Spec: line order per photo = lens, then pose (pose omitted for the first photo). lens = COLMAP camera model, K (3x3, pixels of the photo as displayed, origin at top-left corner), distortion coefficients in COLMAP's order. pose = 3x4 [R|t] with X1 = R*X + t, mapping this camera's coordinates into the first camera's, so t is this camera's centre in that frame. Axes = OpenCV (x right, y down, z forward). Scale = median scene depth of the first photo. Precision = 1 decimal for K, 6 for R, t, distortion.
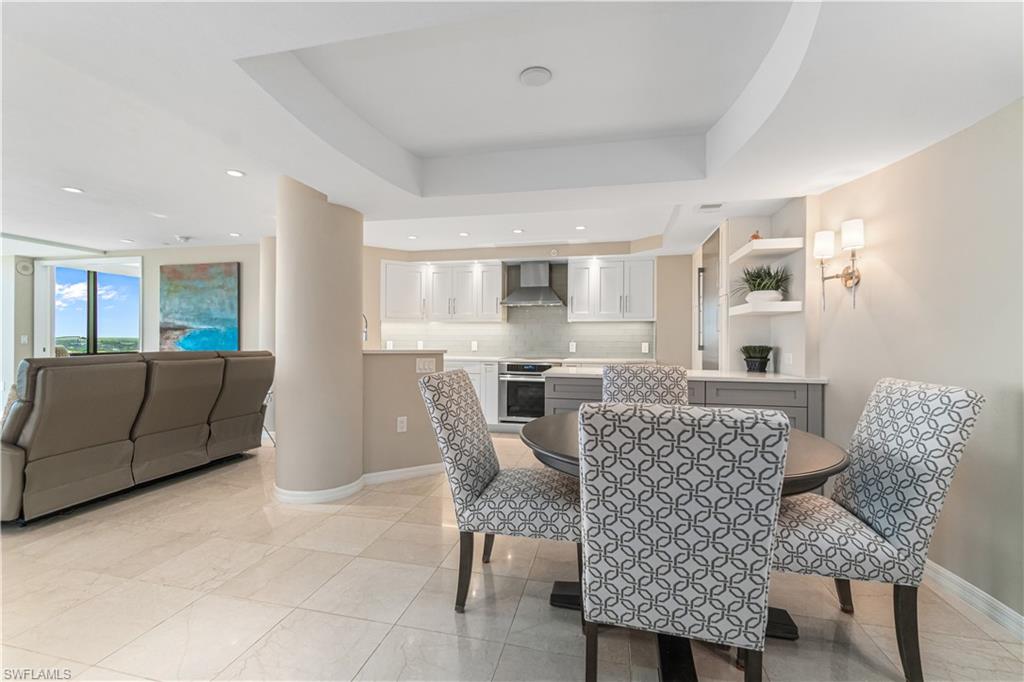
lens RADIAL K [[438.7, 0, 508.1], [0, 438.7, 338.8], [0, 0, 1]] dist [-0.003078, 0.000605]
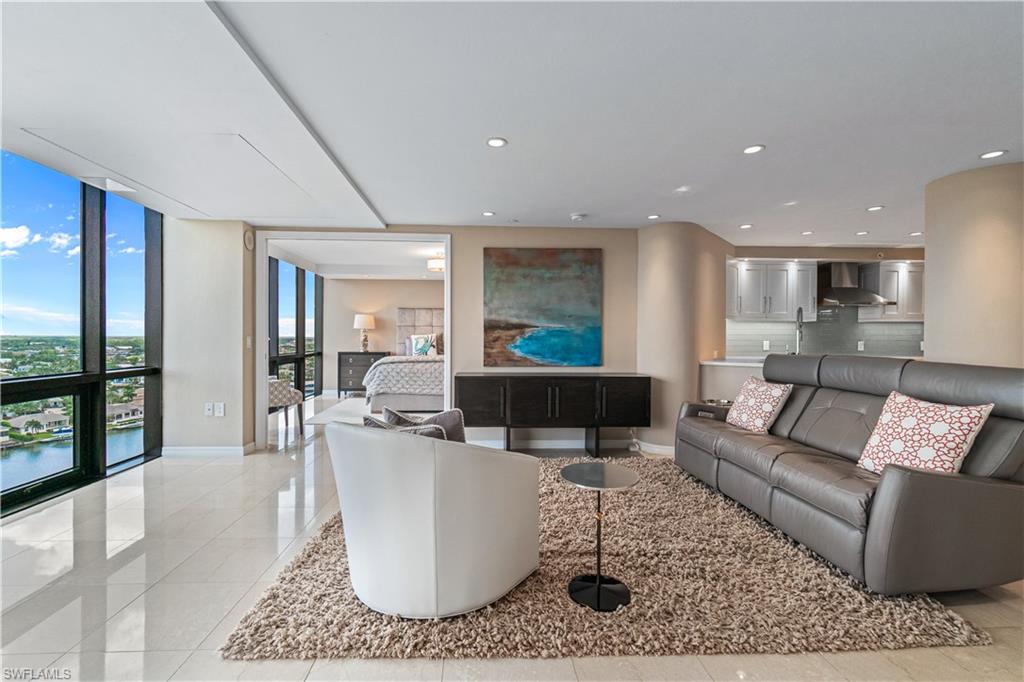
lens RADIAL K [[438.7, 0, 507.6], [0, 438.7, 339.4], [0, 0, 1]] dist [-0.003078, 0.000605]
pose [[0.961413, -0.005389, 0.275058, -0.999421], [0.002909, 0.999951, 0.009421, -0.009312], [-0.275095, -0.008258, 0.961382, 0.233663]]
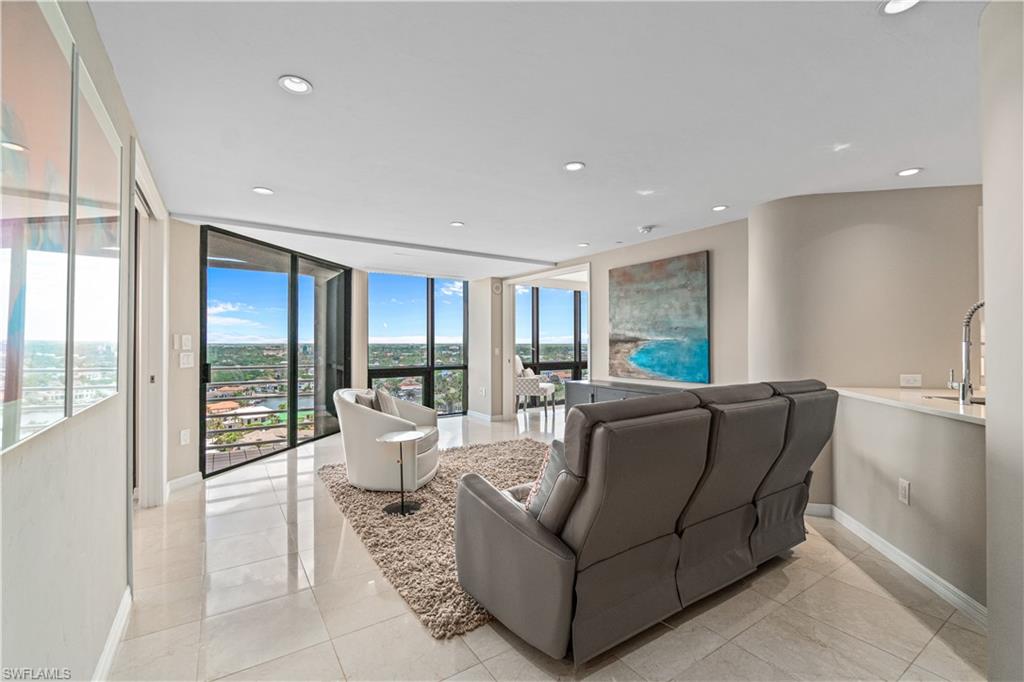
lens RADIAL K [[438.7, 0, 510.6], [0, 438.7, 339.2], [0, 0, 1]] dist [-0.003078, 0.000605]
pose [[0.729006, -0.013666, -0.684371, -0.345075], [0.007105, 0.999898, -0.012398, -0.017775], [0.684471, 0.004176, 0.729028, 0.226344]]
